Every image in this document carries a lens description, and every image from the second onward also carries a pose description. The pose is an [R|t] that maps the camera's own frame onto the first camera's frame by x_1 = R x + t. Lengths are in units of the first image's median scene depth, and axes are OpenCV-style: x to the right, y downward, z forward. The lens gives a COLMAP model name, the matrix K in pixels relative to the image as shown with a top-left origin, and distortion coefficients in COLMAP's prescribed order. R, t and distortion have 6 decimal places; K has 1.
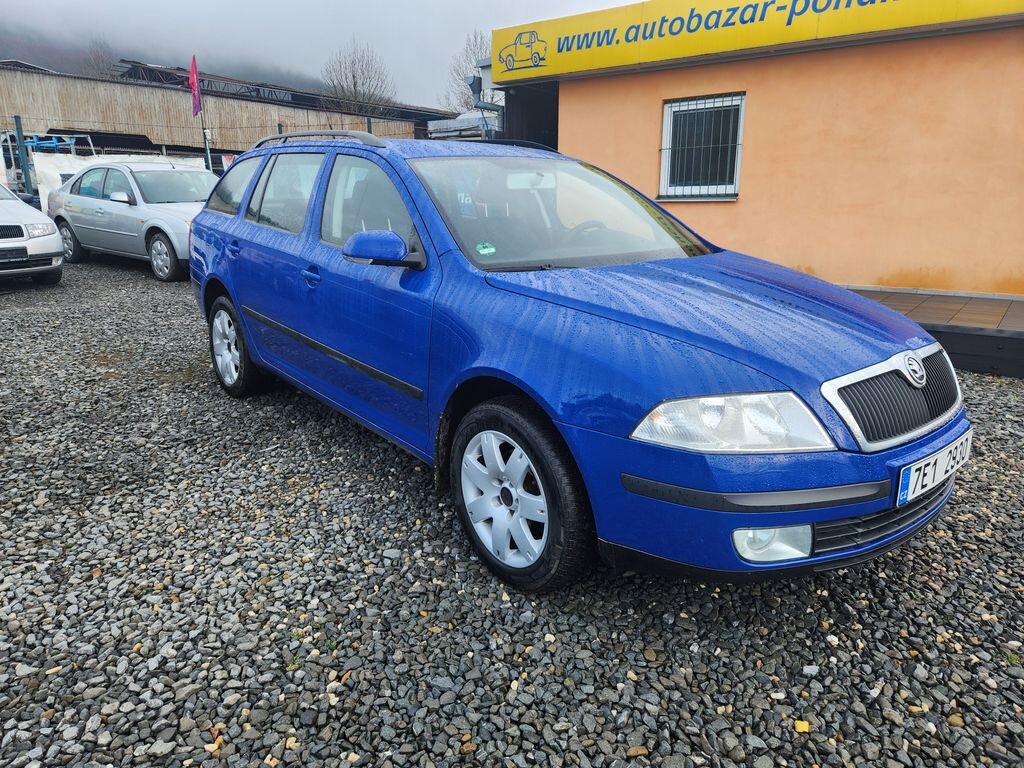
lens RADIAL K [[737.3, 0, 531.9], [0, 737.3, 379.8], [0, 0, 1]] dist [0.064366, -0.059573]
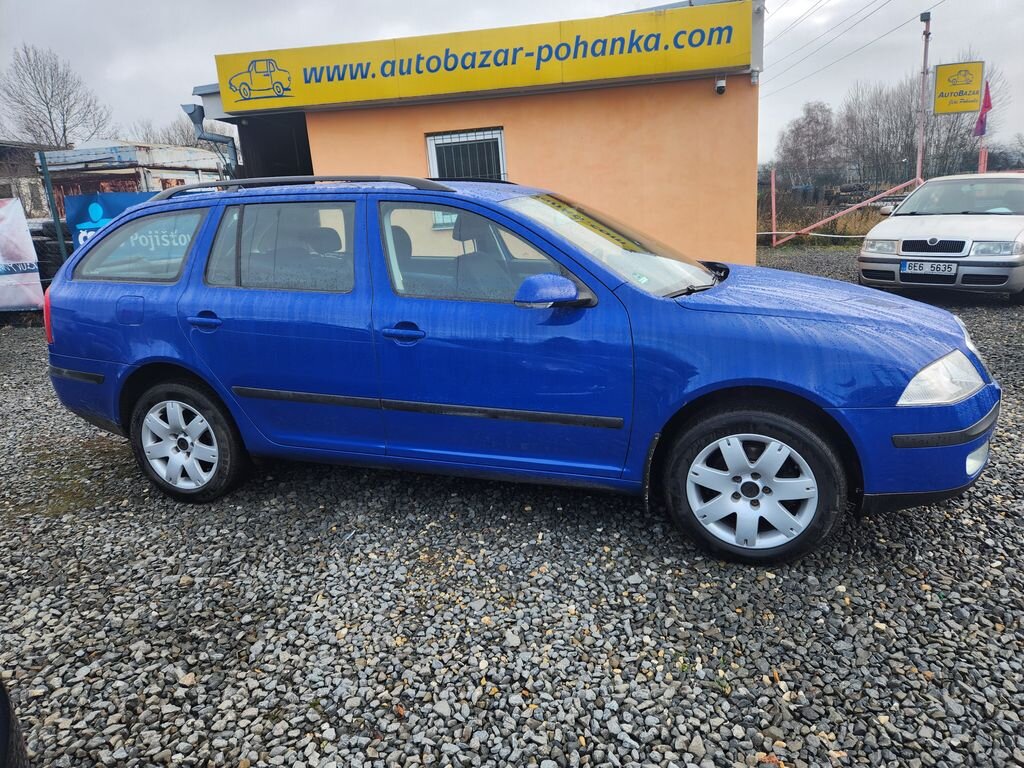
lens RADIAL K [[737.3, 0, 531.9], [0, 737.3, 379.8], [0, 0, 1]] dist [0.064366, -0.059573]
pose [[0.827455, -0.181014, 0.531556, -0.331693], [0.196623, 0.980088, 0.027680, -0.039165], [-0.525982, 0.081612, 0.846571, 0.073839]]
